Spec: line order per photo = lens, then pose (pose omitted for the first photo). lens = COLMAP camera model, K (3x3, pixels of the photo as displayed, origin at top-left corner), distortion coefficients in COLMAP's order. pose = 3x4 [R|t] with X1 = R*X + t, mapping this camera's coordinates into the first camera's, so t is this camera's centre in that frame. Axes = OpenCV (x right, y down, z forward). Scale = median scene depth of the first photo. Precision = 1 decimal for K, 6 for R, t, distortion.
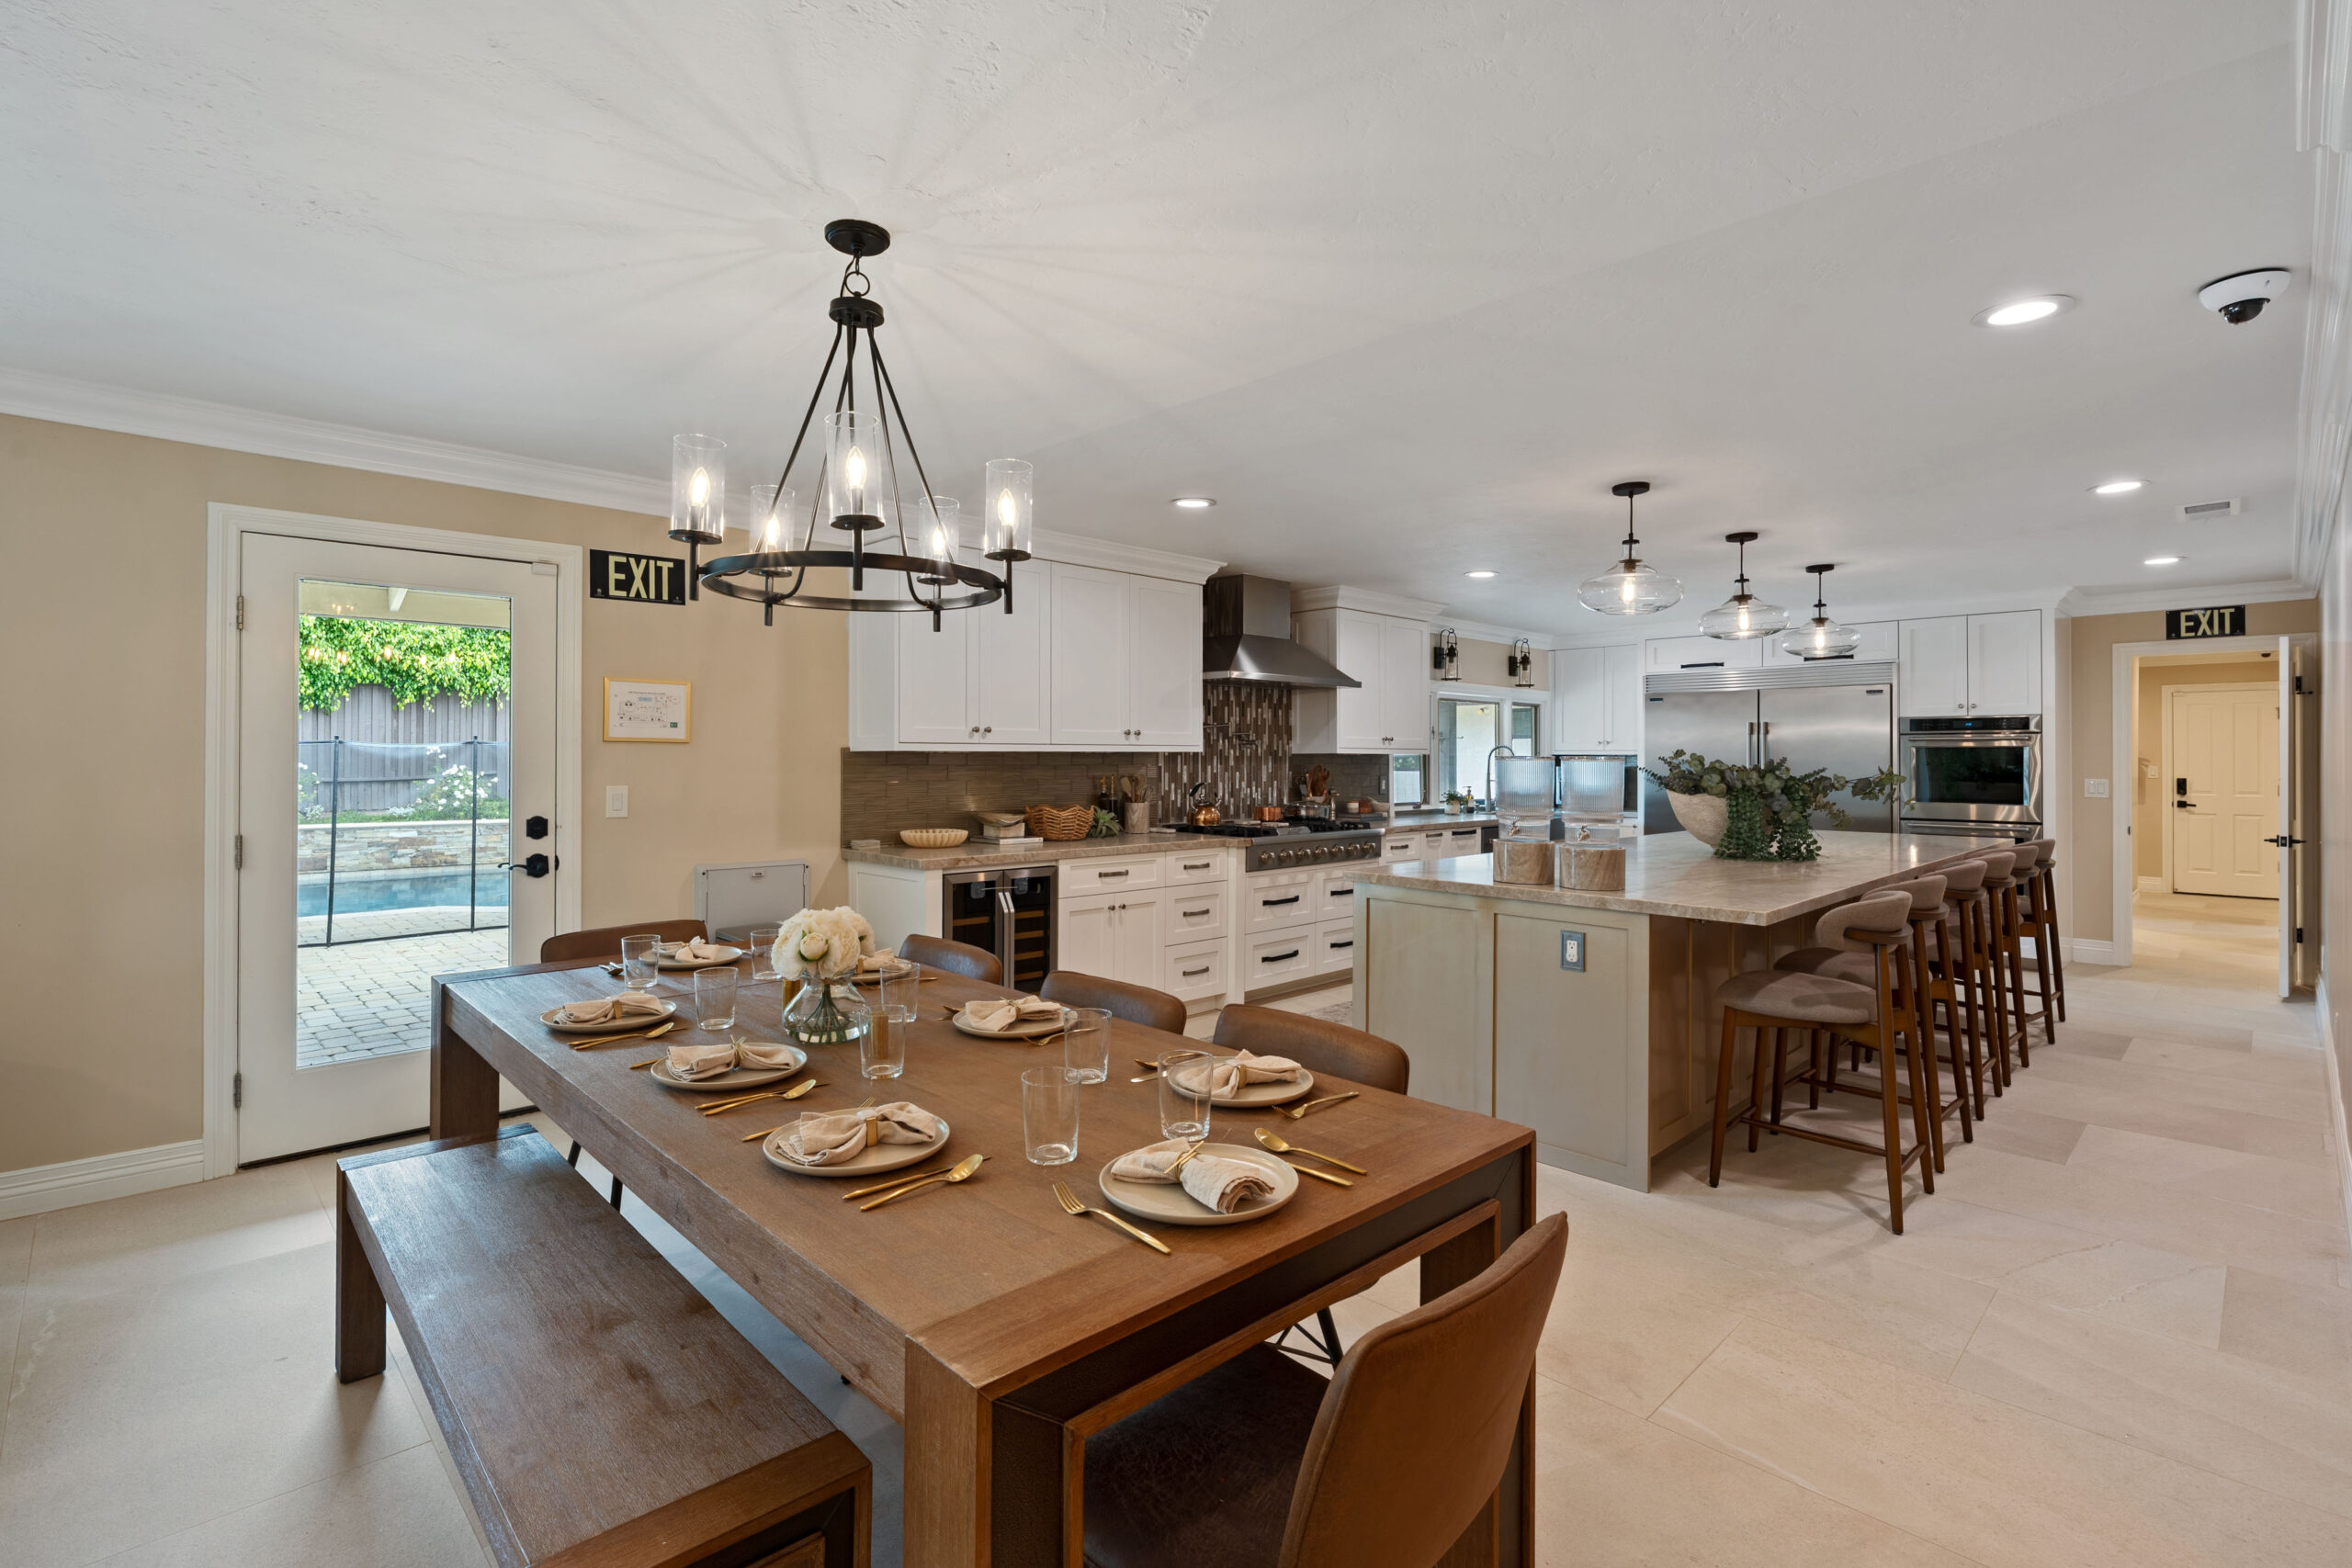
lens RADIAL K [[1079.5, 0, 1175.1], [0, 1079.5, 765.8], [0, 0, 1]] dist [0.000592, 0.000125]
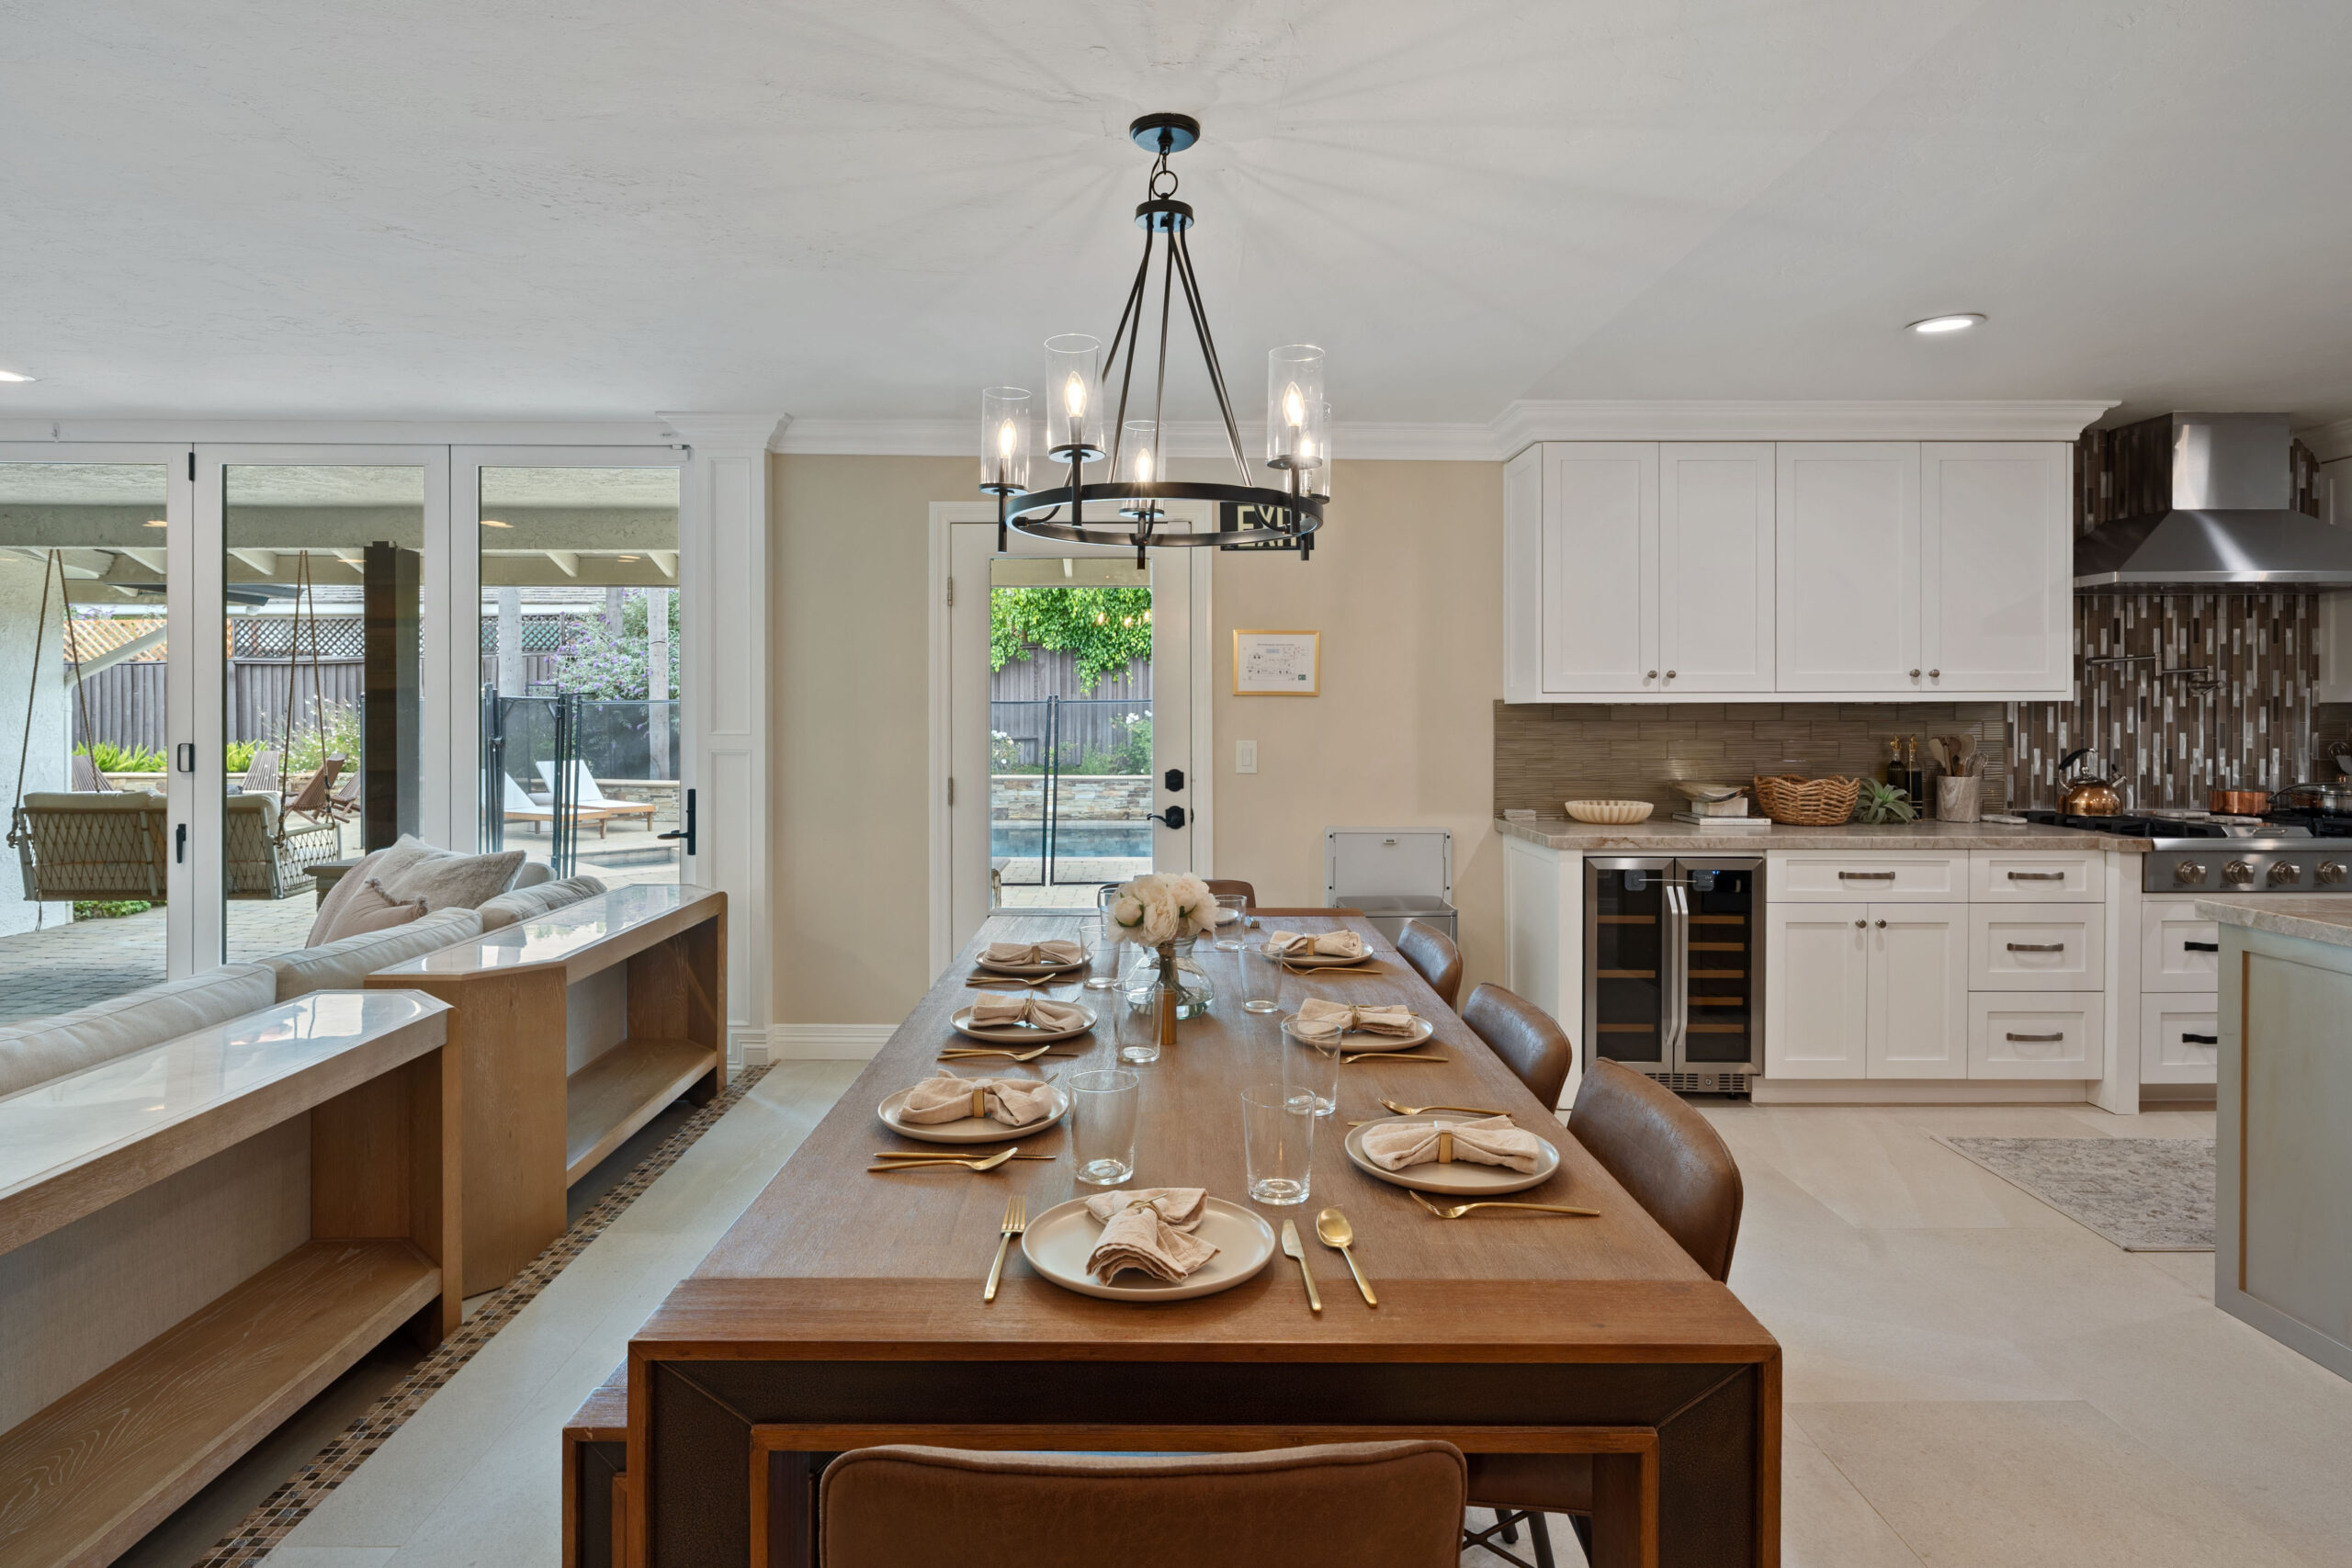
lens RADIAL K [[1270.4, 0, 1173.9], [0, 1270.4, 724.6], [0, 0, 1]] dist [0.001644, 0.000252]
pose [[0.727991, 0.002216, -0.685583, 0.181080], [-0.002575, 0.999997, 0.000498, 0.002879], [0.685582, 0.001403, 0.727994, 0.093347]]
